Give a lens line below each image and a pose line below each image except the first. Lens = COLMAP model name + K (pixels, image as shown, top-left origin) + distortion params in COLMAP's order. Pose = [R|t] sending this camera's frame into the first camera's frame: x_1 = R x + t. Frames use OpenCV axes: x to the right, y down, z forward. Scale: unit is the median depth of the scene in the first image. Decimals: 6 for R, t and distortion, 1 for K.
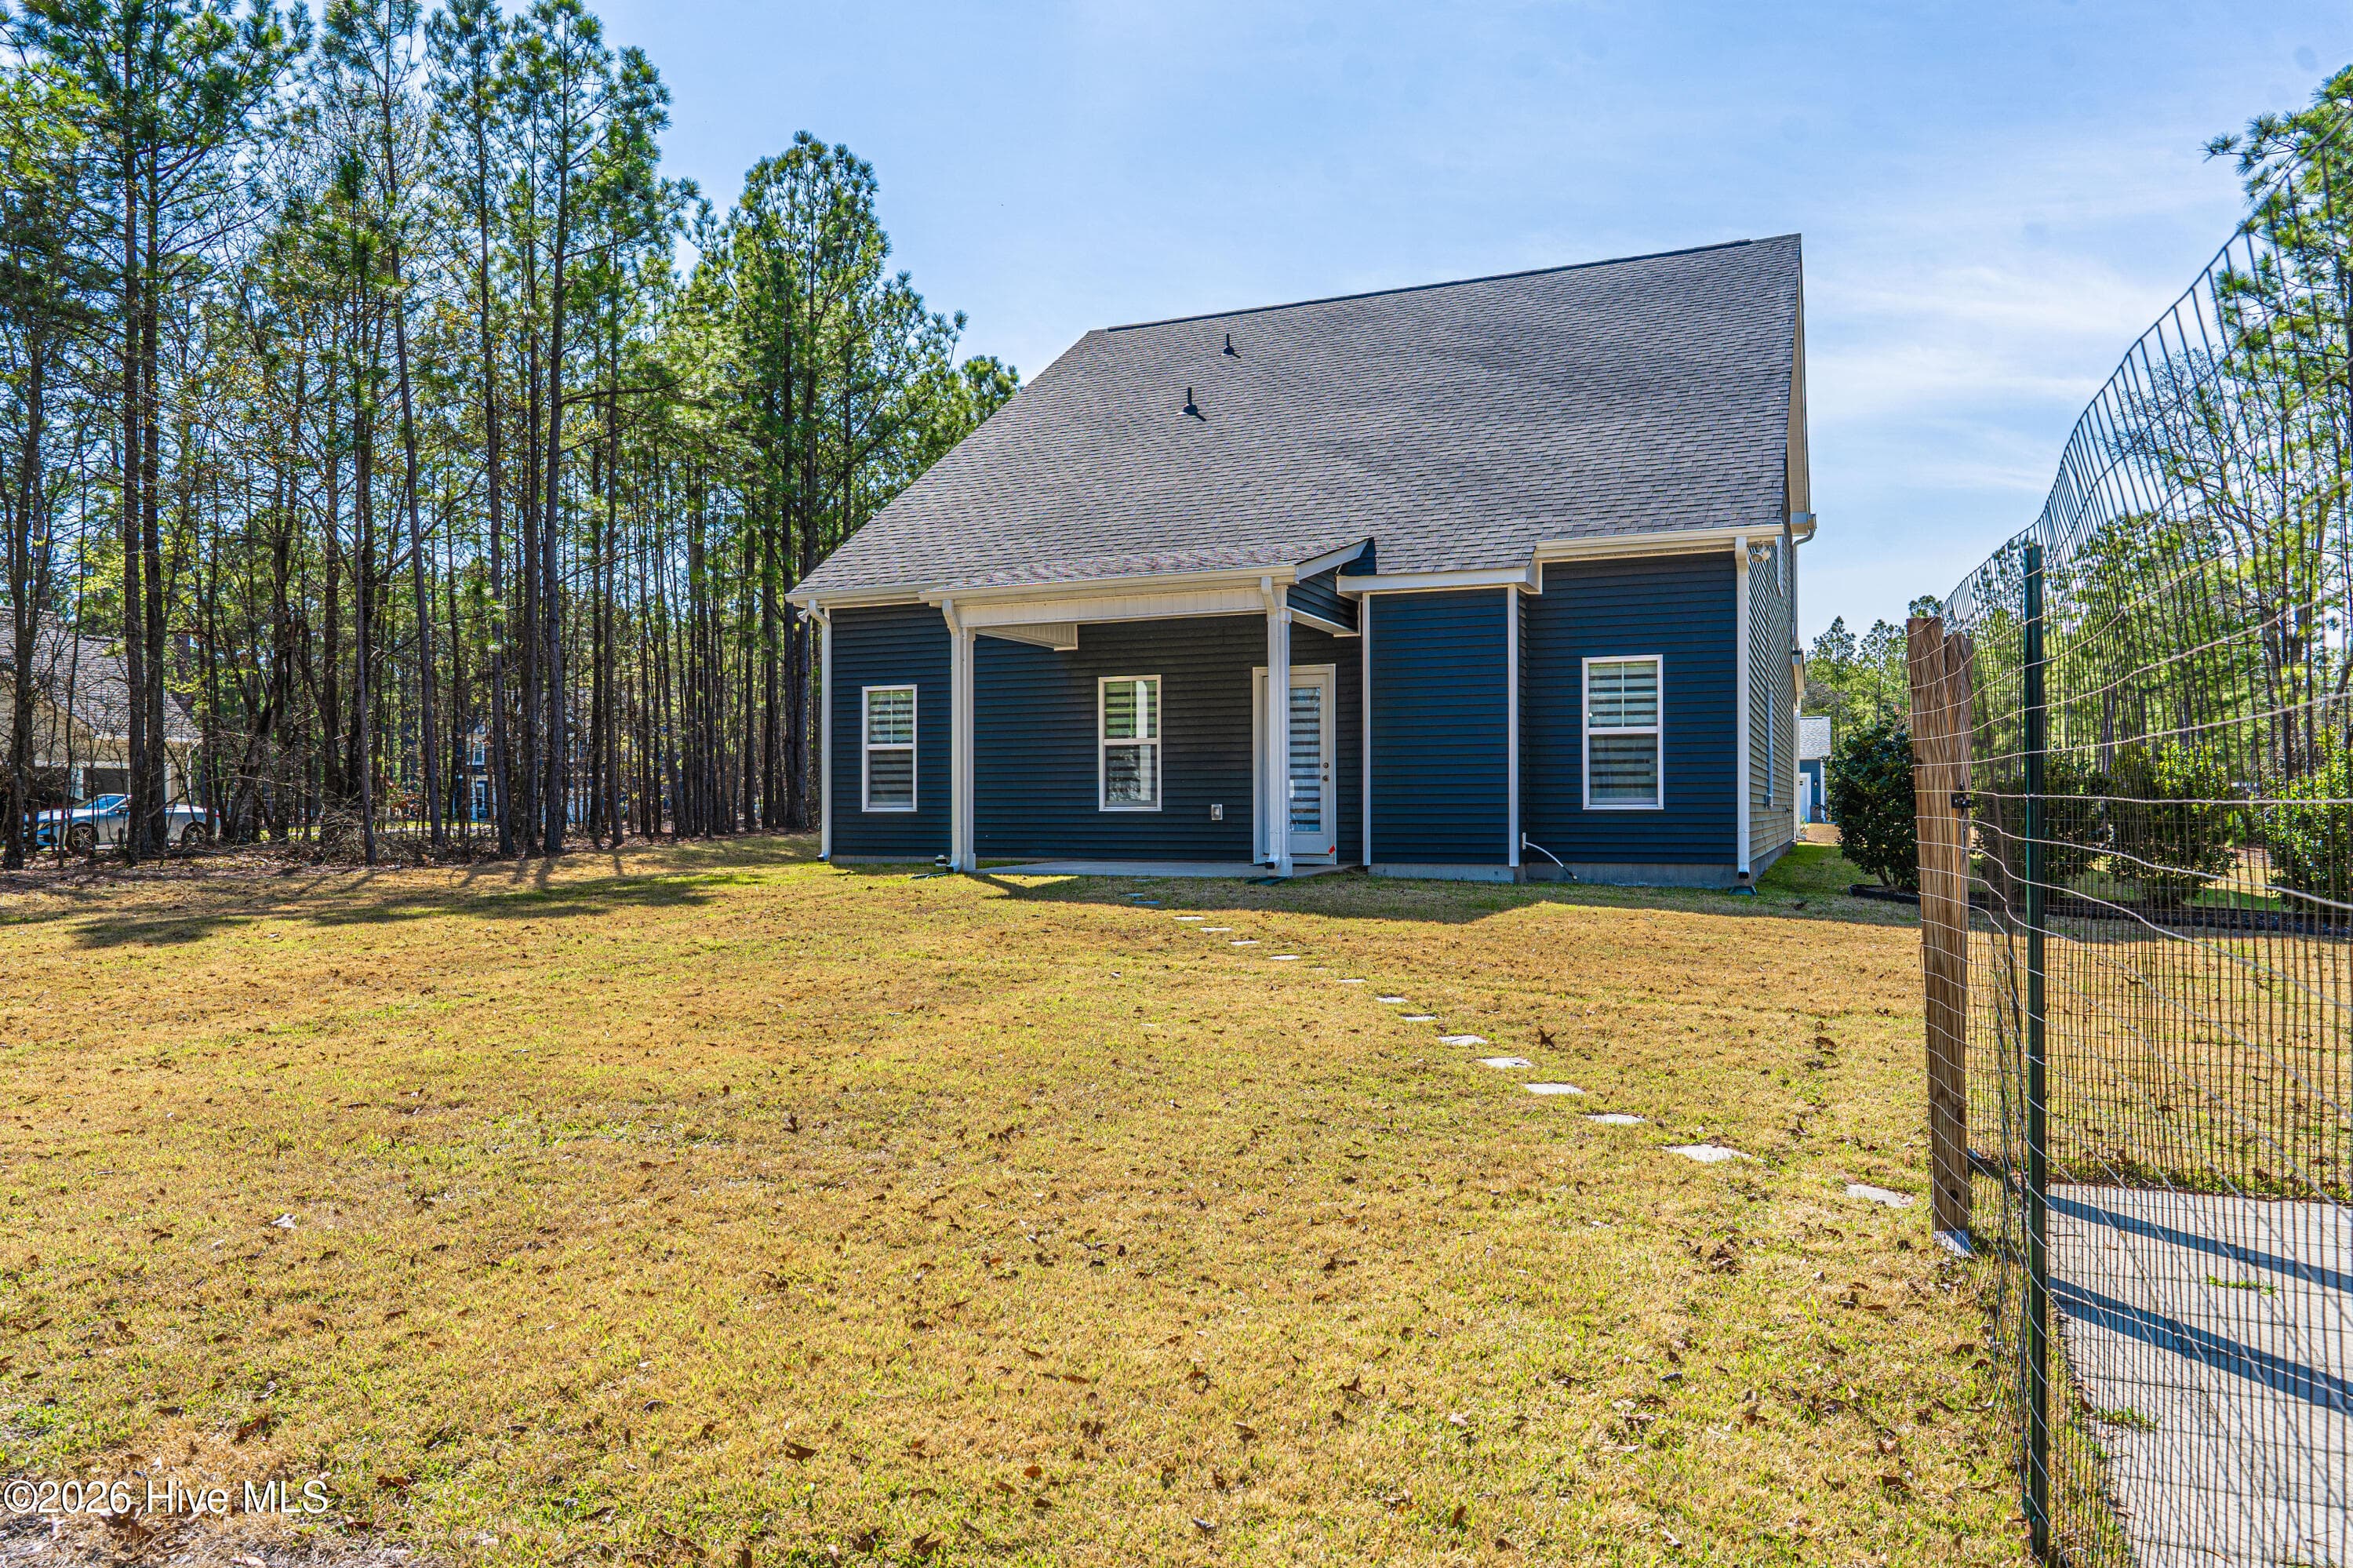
lens RADIAL K [[1563.7, 0, 1161.0], [0, 1563.7, 794.9], [0, 0, 1]] dist [-0.003388, 0.017876]
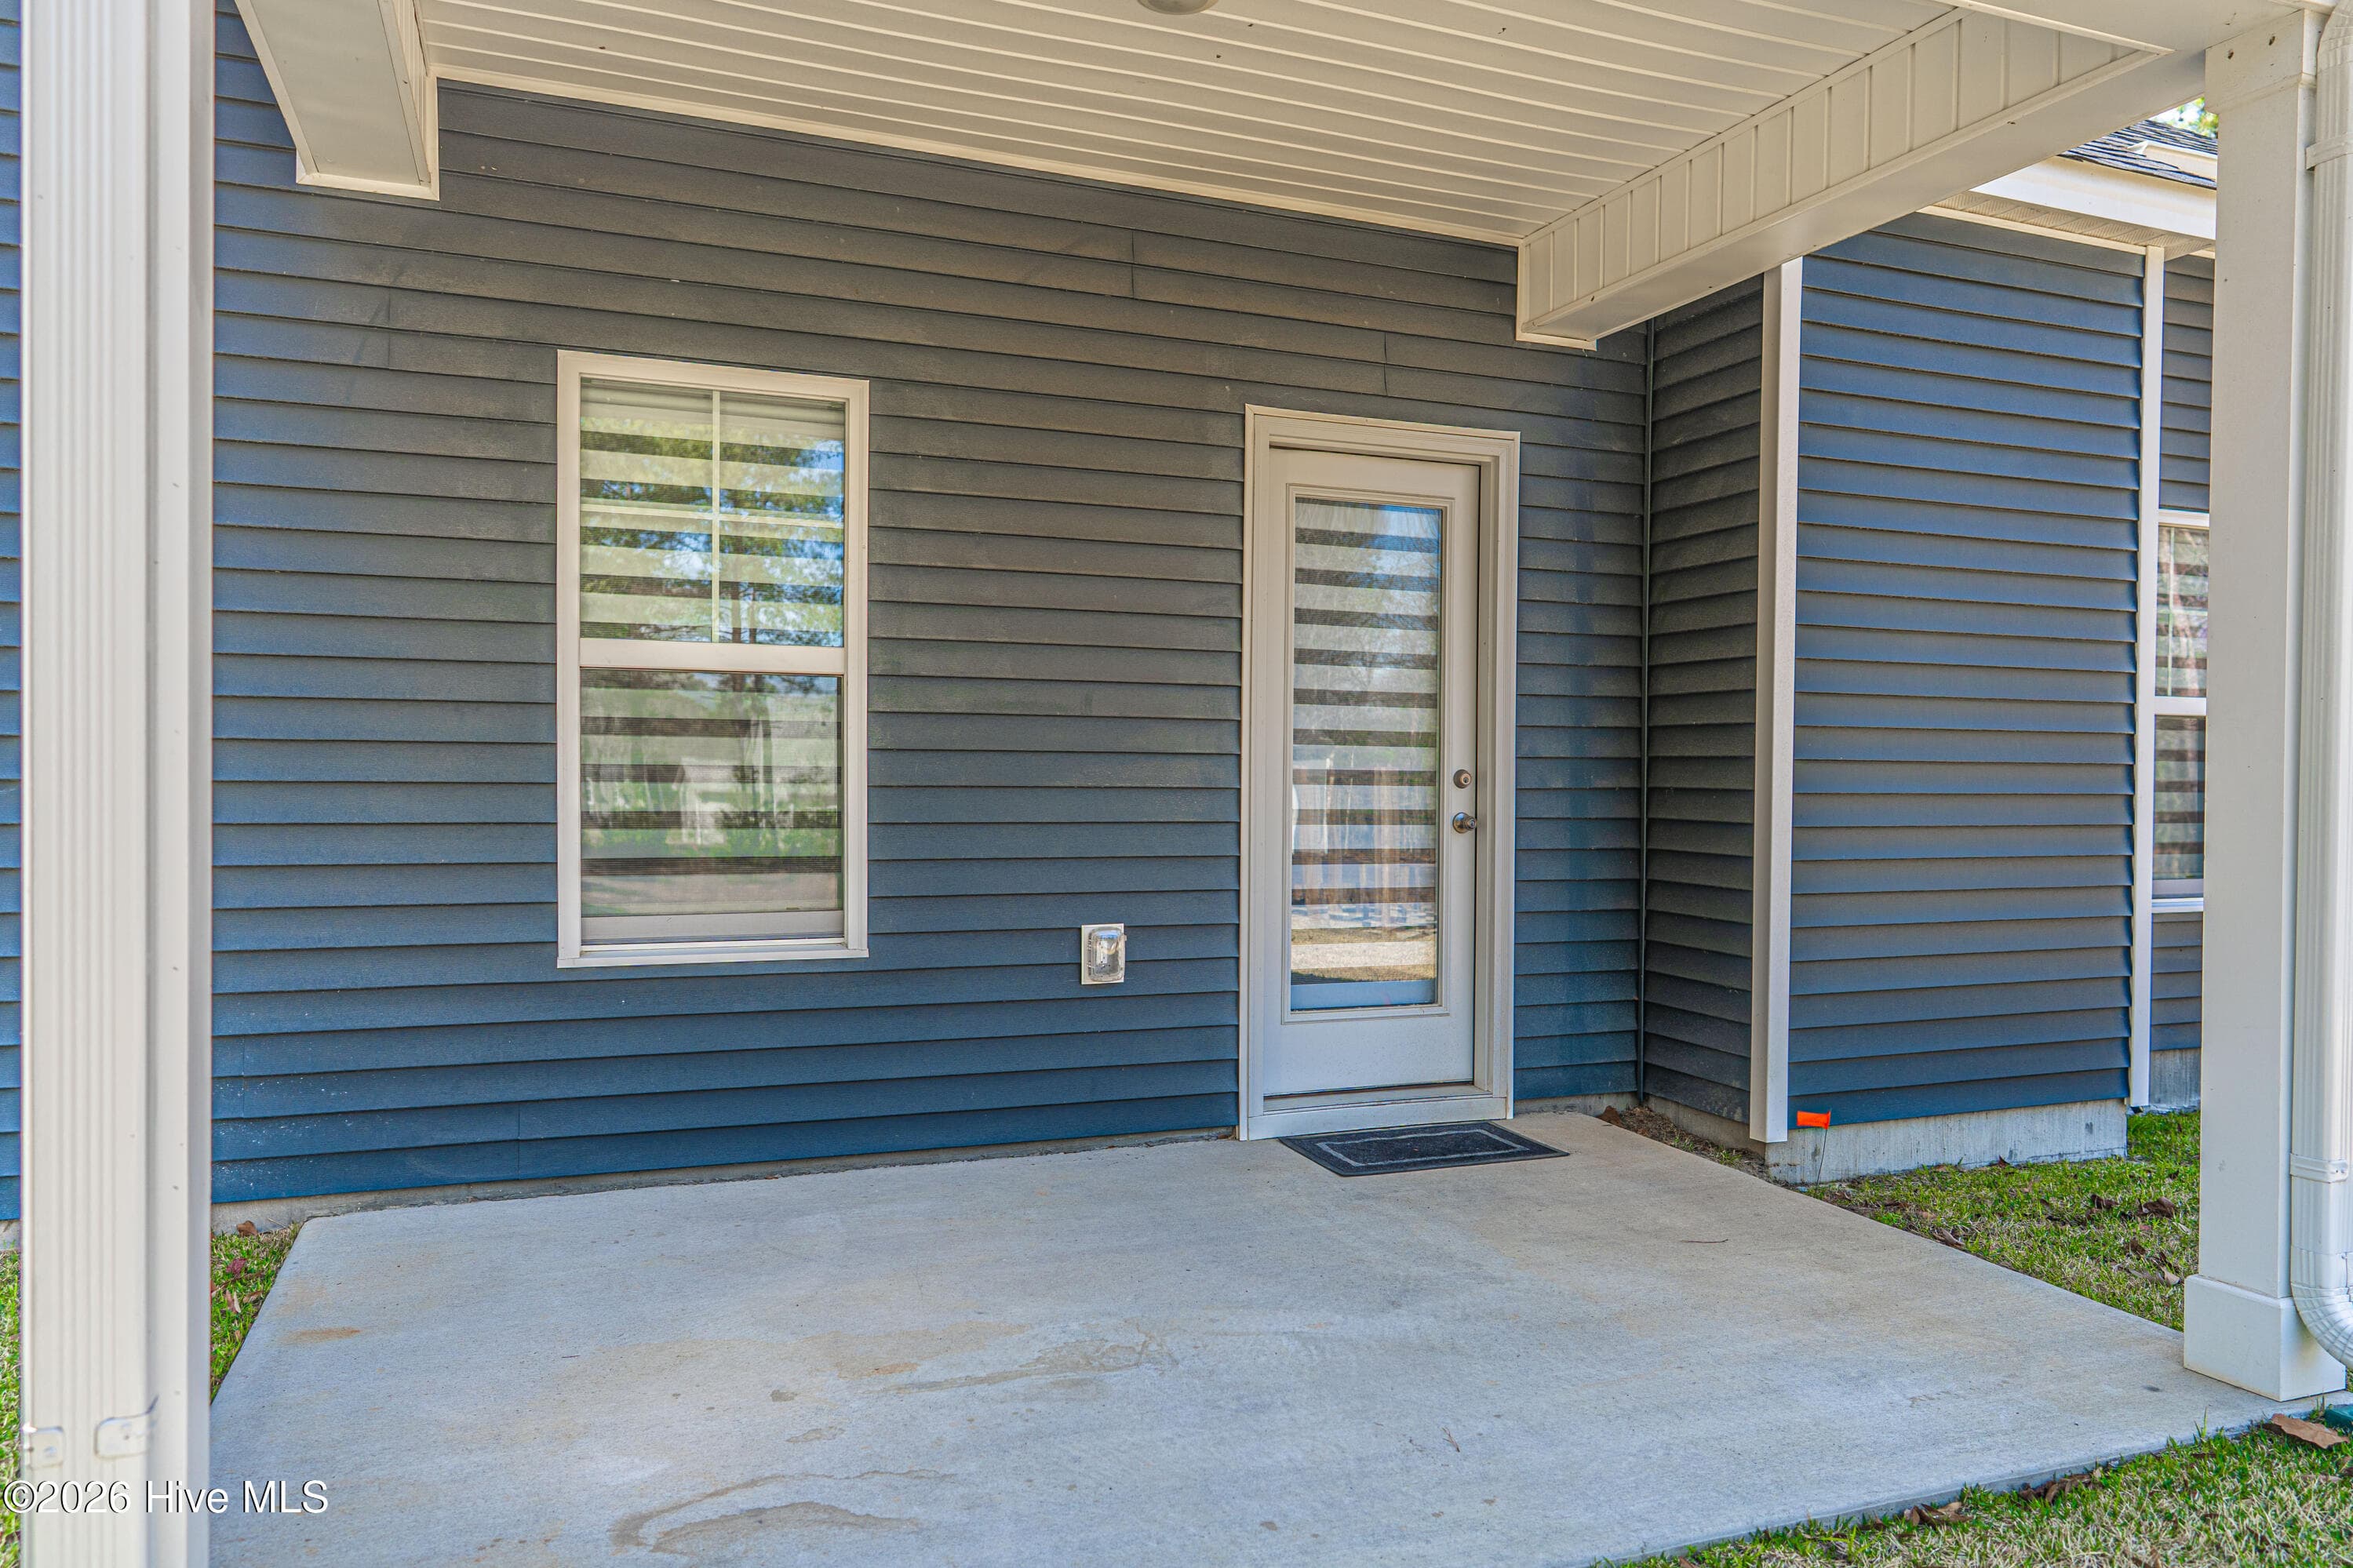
lens RADIAL K [[1660.5, 0, 1176.5], [0, 1660.5, 784.0], [0, 0, 1]] dist [0.006373, 0.003829]
pose [[0.695920, 0.002336, 0.718115, -0.147392], [-0.021998, 0.999595, 0.018067, -0.021260], [-0.717782, -0.028370, 0.695690, 0.784981]]
